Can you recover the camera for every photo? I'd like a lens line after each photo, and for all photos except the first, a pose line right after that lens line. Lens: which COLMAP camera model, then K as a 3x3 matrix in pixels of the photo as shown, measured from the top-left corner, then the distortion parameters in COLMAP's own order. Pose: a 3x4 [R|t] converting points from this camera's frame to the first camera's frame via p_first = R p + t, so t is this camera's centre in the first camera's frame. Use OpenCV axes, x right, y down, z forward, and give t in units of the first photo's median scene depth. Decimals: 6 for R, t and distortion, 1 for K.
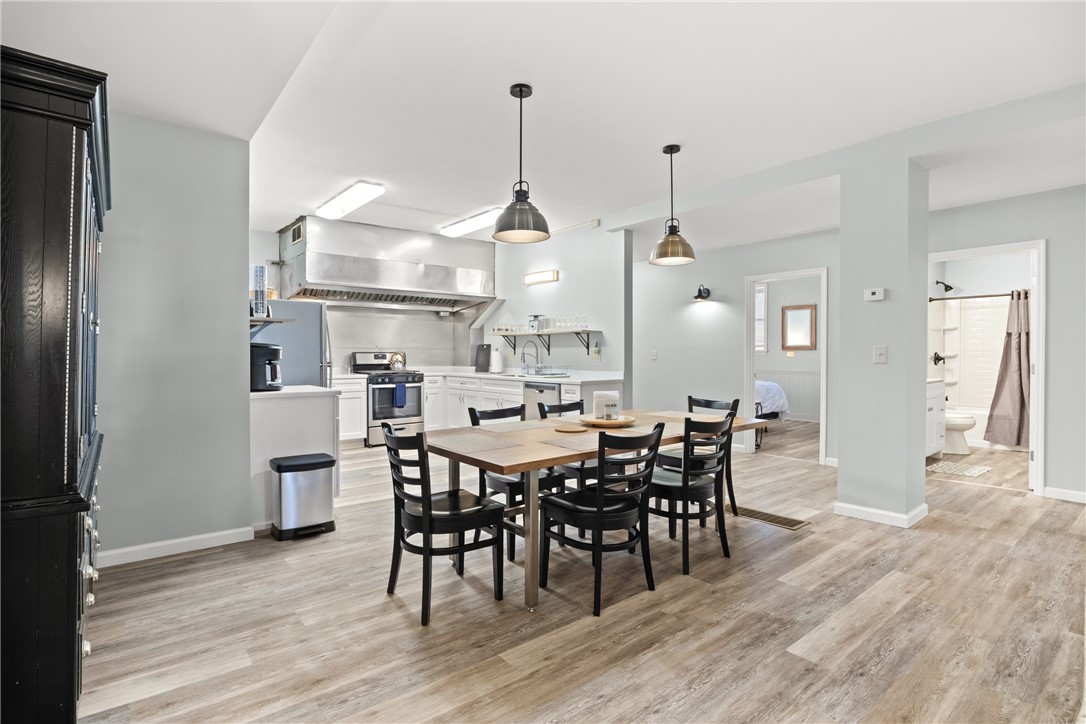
lens RADIAL K [[519.6, 0, 543.0], [0, 519.6, 362.0], [0, 0, 1]] dist [0.001930, -0.010874]
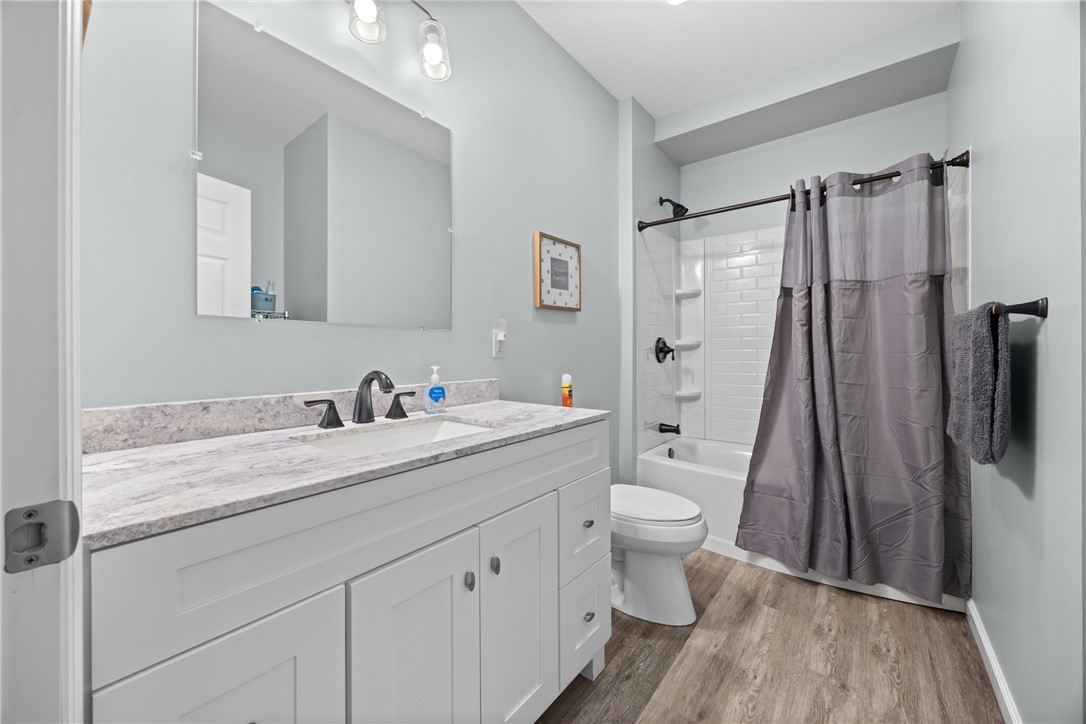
lens RADIAL K [[413.4, 0, 543.3], [0, 413.4, 353.3], [0, 0, 1]] dist [0.001423, 0.000095]
pose [[0.977570, -0.001721, 0.210602, 0.635529], [0.003941, 0.999941, -0.010121, 0.000202], [-0.210573, 0.010724, 0.977519, 0.710890]]
